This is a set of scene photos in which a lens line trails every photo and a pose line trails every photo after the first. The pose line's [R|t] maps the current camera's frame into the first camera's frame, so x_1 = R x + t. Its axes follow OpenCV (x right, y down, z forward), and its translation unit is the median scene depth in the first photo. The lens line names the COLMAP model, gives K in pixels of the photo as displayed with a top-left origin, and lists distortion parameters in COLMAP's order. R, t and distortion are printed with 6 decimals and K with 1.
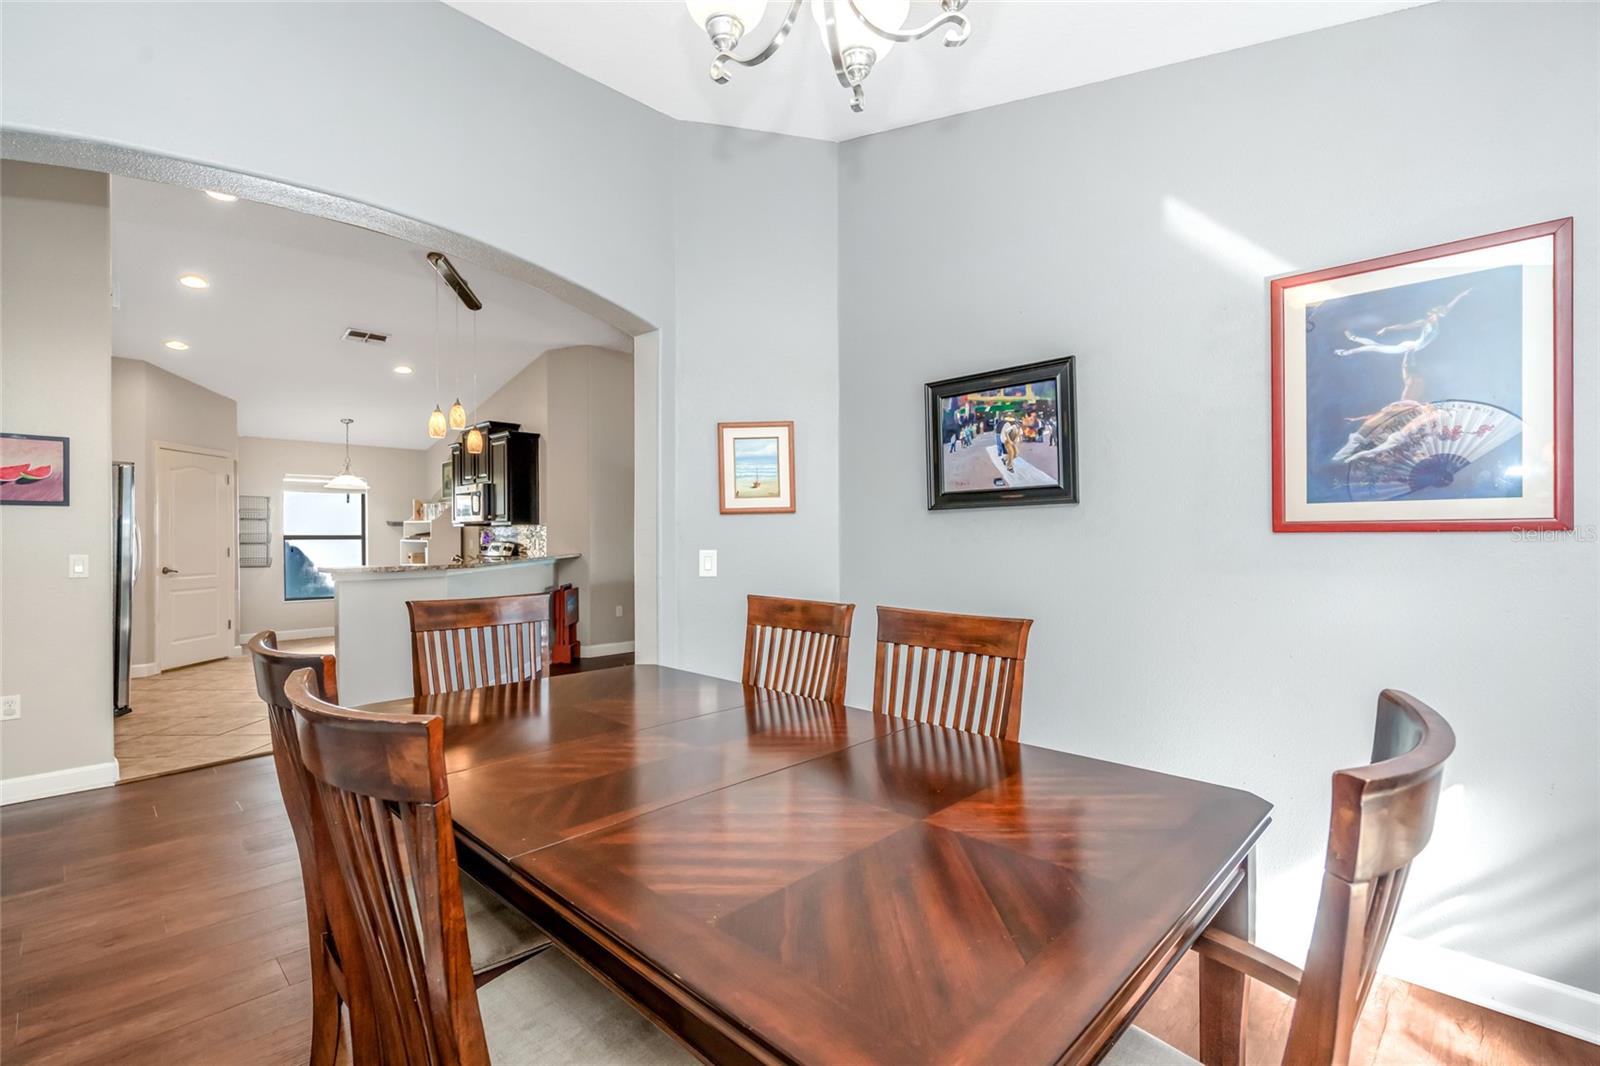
lens RADIAL K [[727.9, 0, 804.1], [0, 727.9, 538.1], [0, 0, 1]] dist [0.000461, 0.000596]
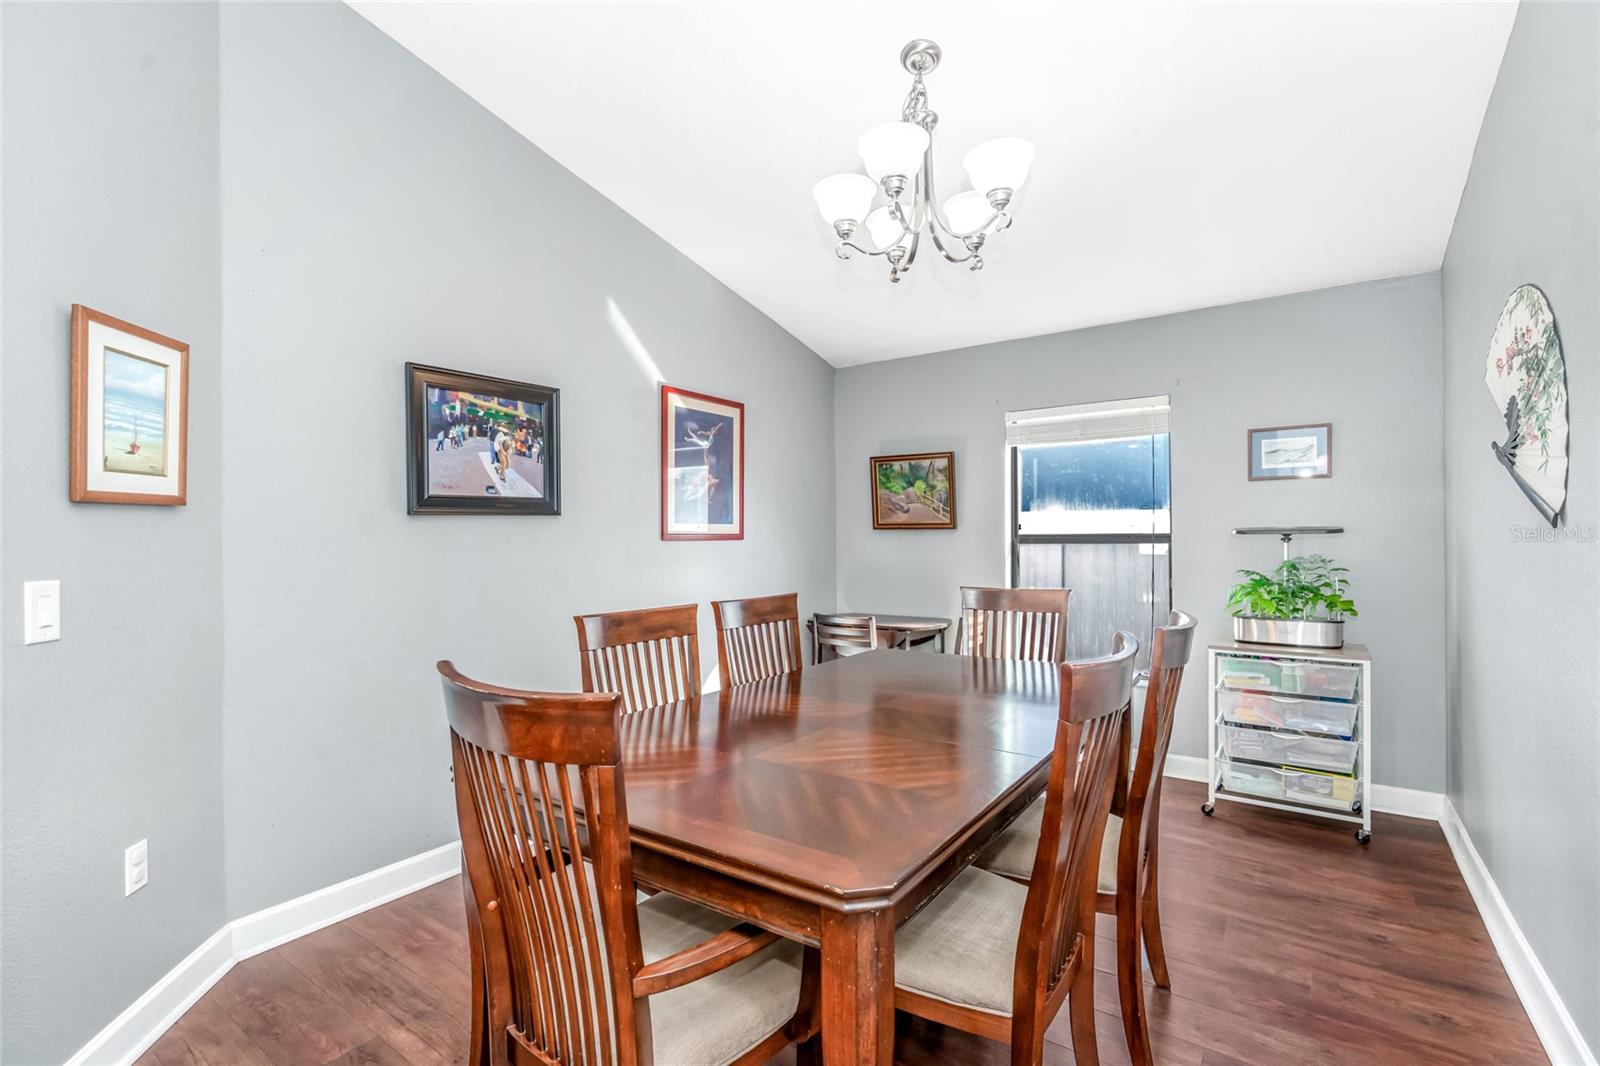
lens RADIAL K [[727.9, 0, 804.1], [0, 727.9, 538.1], [0, 0, 1]] dist [0.000461, 0.000596]
pose [[-0.165480, 0.003500, 0.986207, -0.783656], [0.009281, 0.999955, -0.001992, -0.005491], [-0.986169, 0.008823, -0.165505, 0.747519]]
